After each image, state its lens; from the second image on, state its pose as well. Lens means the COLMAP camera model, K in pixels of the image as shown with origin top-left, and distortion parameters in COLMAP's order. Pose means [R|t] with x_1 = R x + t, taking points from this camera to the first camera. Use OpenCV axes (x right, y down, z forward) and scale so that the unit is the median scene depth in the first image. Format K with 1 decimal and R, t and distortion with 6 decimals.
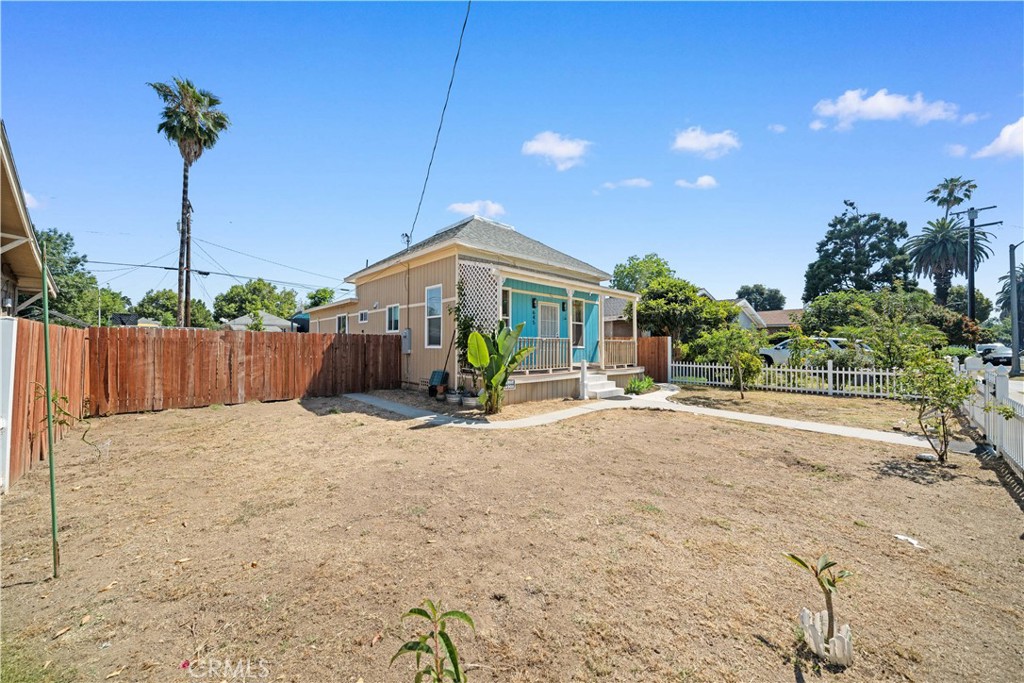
lens RADIAL K [[372.6, 0, 500.3], [0, 372.6, 335.9], [0, 0, 1]] dist [-0.000539, -0.000074]
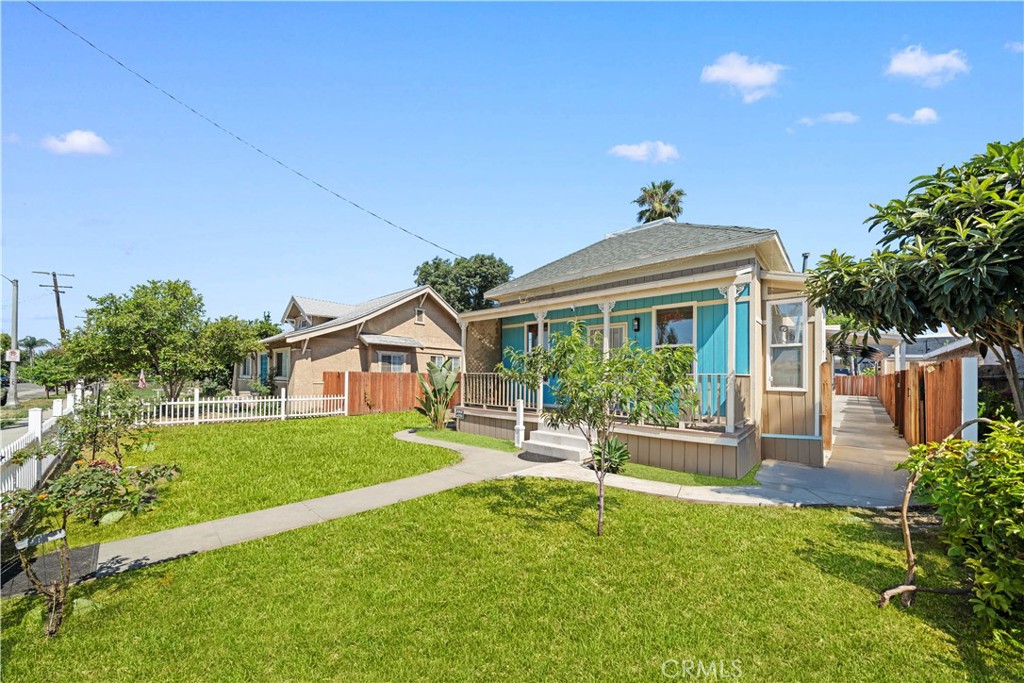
lens RADIAL K [[363.7, 0, 511.0], [0, 363.7, 376.5], [0, 0, 1]] dist [-0.001438, -0.000057]
pose [[0.100585, -0.006442, -0.994908, 0.832380], [0.012483, 0.999908, -0.005213, 0.015715], [0.994850, -0.011895, 0.100656, 0.741434]]
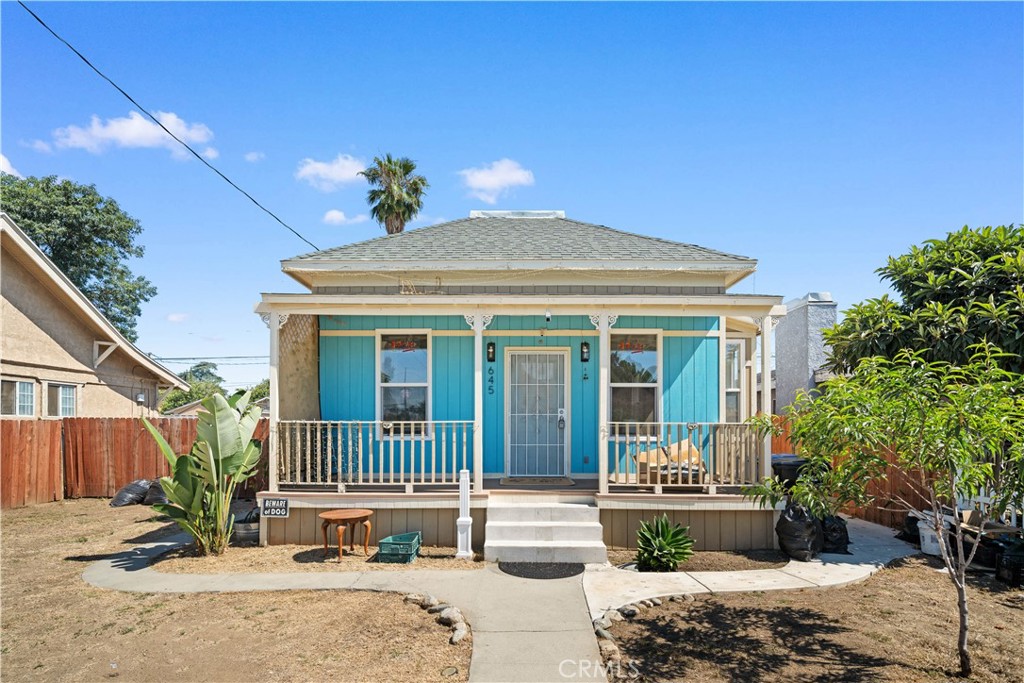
lens RADIAL K [[502.3, 0, 510.1], [0, 502.3, 428.9], [0, 0, 1]] dist [0.003163, 0.000089]
pose [[0.740151, -0.001808, -0.672439, 0.550608], [0.017782, 0.999699, 0.016884, 0.005796], [0.672206, -0.024454, 0.739960, 0.487392]]
